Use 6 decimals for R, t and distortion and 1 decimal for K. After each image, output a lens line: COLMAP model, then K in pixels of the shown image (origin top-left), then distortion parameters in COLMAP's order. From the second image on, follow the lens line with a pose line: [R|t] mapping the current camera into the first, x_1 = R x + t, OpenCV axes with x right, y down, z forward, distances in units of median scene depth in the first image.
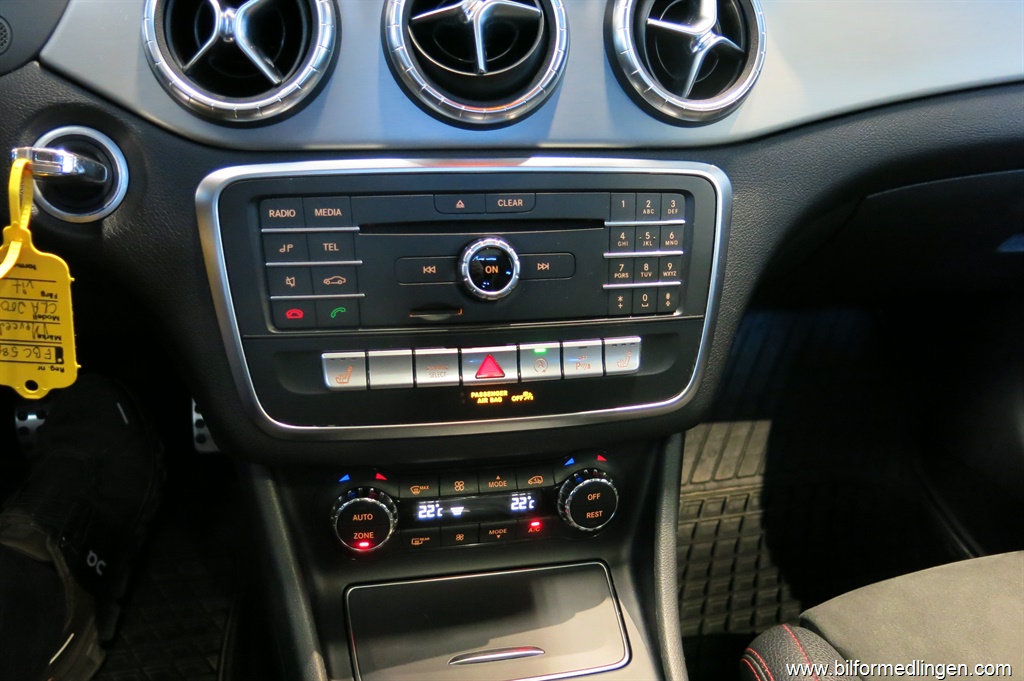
lens RADIAL K [[860.1, 0, 513.0], [0, 860.1, 340.5], [0, 0, 1]] dist [-0.011459, -0.014773]
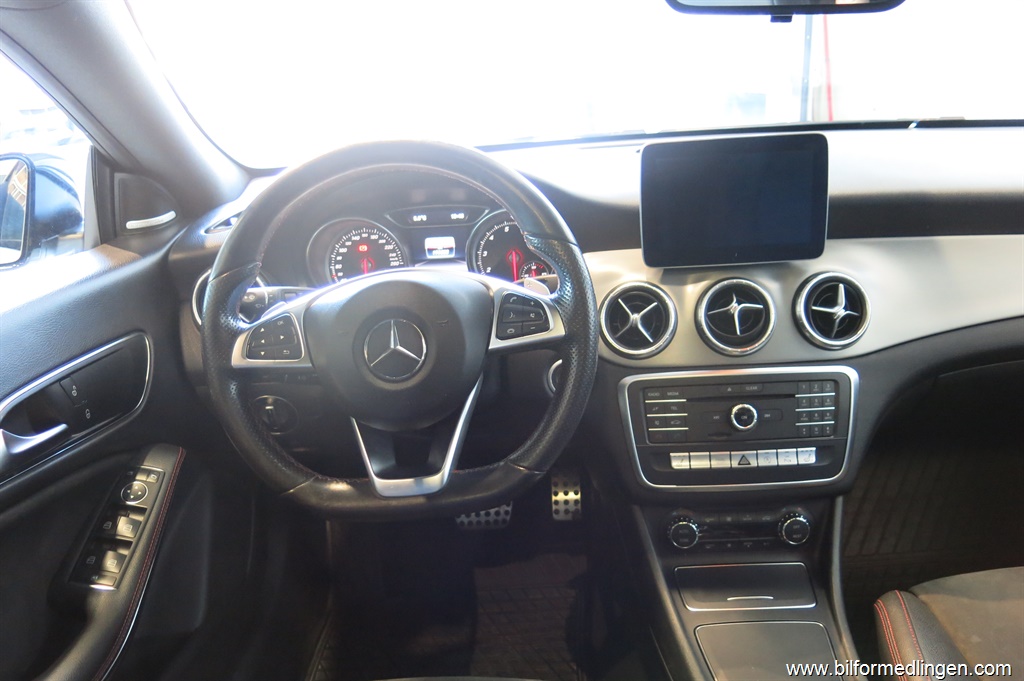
lens RADIAL K [[860.1, 0, 509.0], [0, 860.1, 346.2], [0, 0, 1]] dist [-0.011459, -0.014773]
pose [[0.967000, -0.024268, -0.253618, -0.044280], [-0.010242, 0.990946, -0.133871, 0.042049], [0.254571, 0.132051, 0.957996, -1.349512]]
